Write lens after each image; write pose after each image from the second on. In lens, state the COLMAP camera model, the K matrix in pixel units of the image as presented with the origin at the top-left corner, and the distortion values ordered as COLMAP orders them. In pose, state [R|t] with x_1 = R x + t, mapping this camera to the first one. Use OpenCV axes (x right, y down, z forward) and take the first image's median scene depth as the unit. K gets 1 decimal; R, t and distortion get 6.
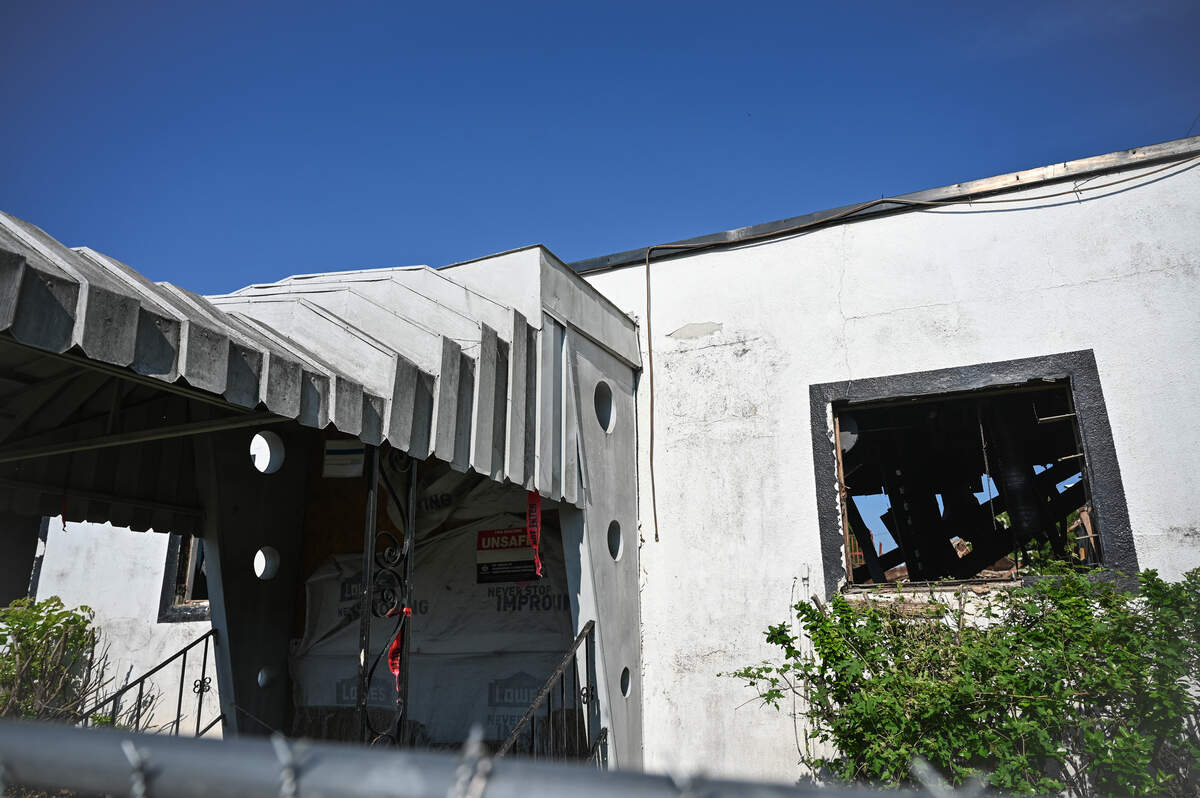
lens RADIAL K [[812.6, 0, 601.6], [0, 812.6, 392.2], [0, 0, 1]] dist [-0.016349, -0.005368]
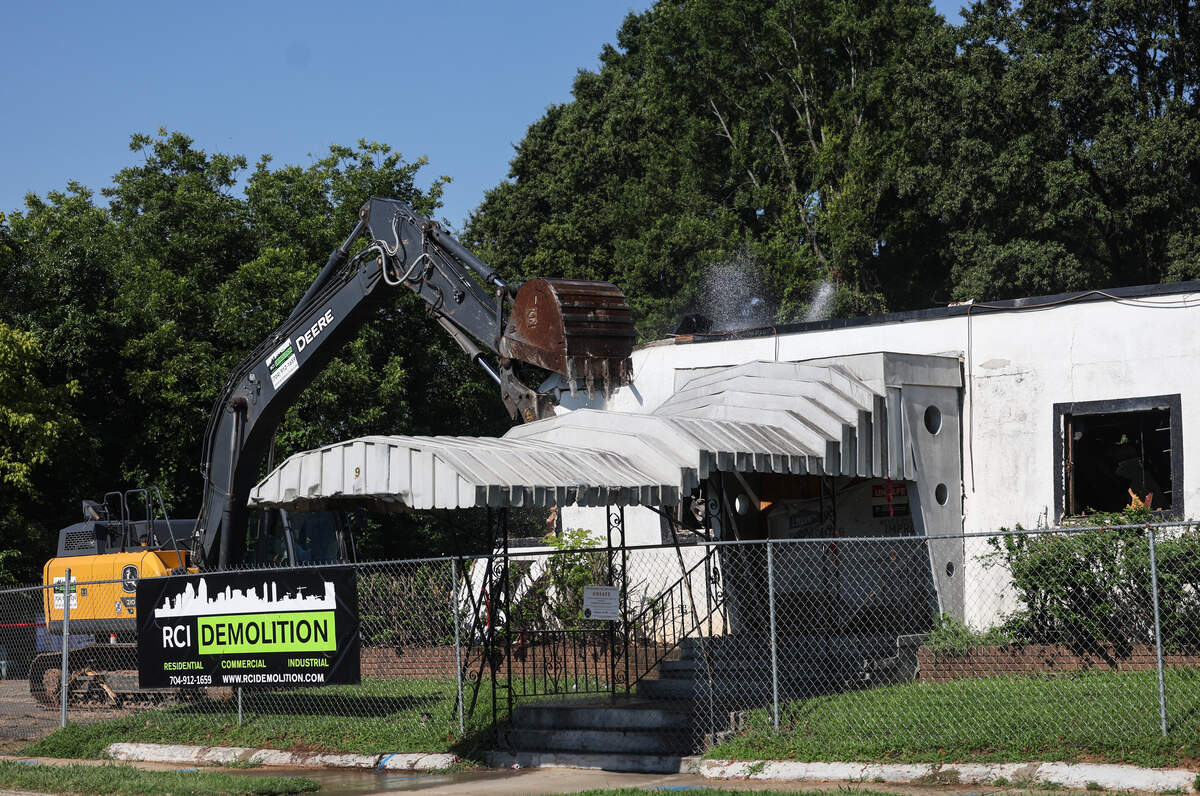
lens RADIAL K [[2397.7, 0, 600.4], [0, 2397.7, 401.0], [0, 0, 1]] dist [-0.242596, 0.000000]
pose [[0.951570, -0.024135, -0.306484, 0.909880], [0.084160, 0.979283, 0.184181, -1.048133], [0.295689, -0.201055, 0.933887, -4.083528]]
